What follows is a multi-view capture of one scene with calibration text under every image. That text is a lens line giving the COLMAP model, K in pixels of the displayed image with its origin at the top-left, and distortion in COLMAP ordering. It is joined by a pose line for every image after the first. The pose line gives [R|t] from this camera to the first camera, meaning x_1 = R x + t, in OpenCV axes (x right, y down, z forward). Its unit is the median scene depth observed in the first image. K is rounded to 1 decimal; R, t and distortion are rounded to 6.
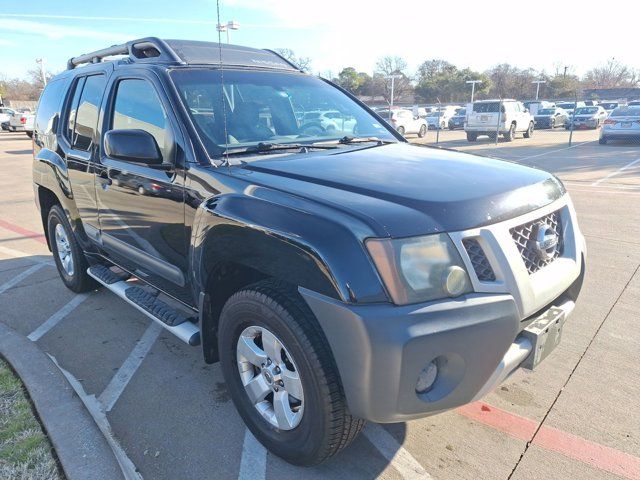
lens RADIAL K [[446.6, 0, 318.1], [0, 446.6, 241.4], [0, 0, 1]] dist [0.042540, -0.051681]
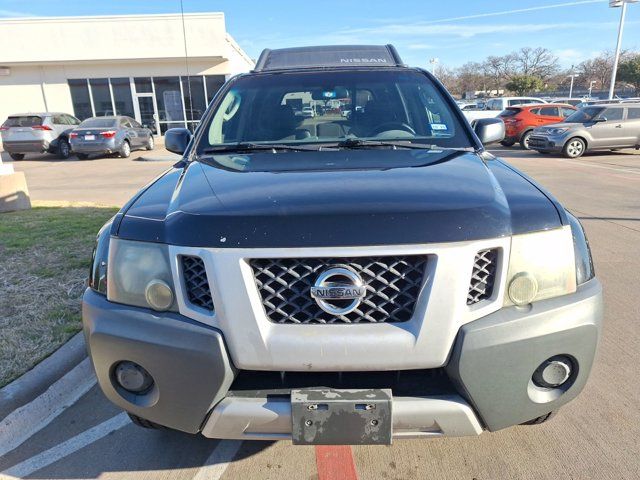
lens RADIAL K [[446.6, 0, 318.1], [0, 446.6, 241.4], [0, 0, 1]] dist [0.042540, -0.051681]
pose [[0.710109, 0.184478, -0.679494, 0.961633], [-0.174086, 0.981104, 0.084434, -0.135230], [0.682231, 0.058333, 0.728806, 0.429724]]
